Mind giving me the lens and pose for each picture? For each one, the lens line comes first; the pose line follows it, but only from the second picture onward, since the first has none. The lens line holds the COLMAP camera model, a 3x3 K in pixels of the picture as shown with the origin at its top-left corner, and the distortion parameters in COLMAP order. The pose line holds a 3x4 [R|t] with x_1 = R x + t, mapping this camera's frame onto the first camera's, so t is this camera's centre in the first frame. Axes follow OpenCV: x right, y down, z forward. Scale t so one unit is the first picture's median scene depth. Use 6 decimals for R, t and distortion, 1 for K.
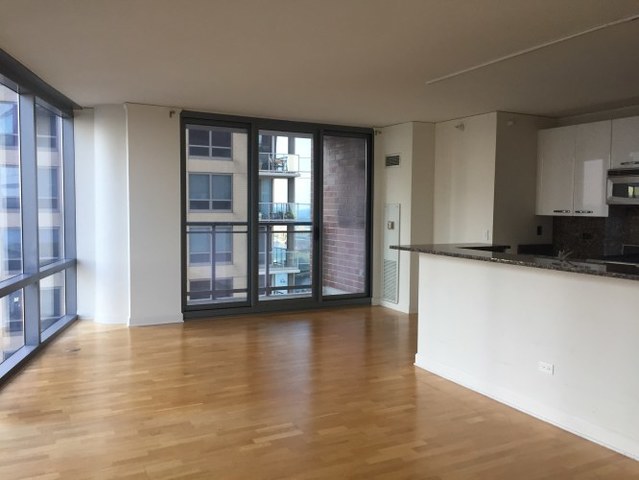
lens RADIAL K [[545.0, 0, 322.6], [0, 545.0, 239.8], [0, 0, 1]] dist [0.065375, -0.024074]
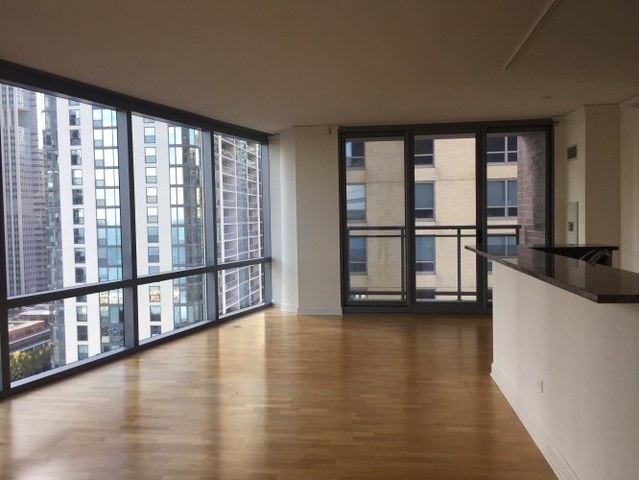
lens RADIAL K [[545.0, 0, 321.5], [0, 545.0, 237.8], [0, 0, 1]] dist [0.065375, -0.024074]
pose [[0.826712, -0.001921, -0.562622, 0.302966], [-0.009471, 0.999805, -0.017331, 0.010903], [0.562545, 0.019657, 0.826533, 0.047634]]
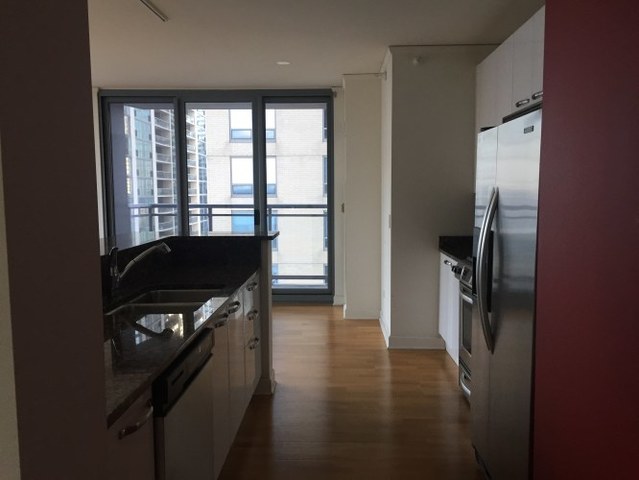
lens RADIAL K [[545.0, 0, 324.7], [0, 545.0, 241.9], [0, 0, 1]] dist [0.065375, -0.024074]
pose [[0.866101, 0.034016, -0.498711, 0.524799], [-0.017087, 0.999114, 0.038473, -0.007787], [0.499577, -0.024800, 0.865914, 0.296205]]
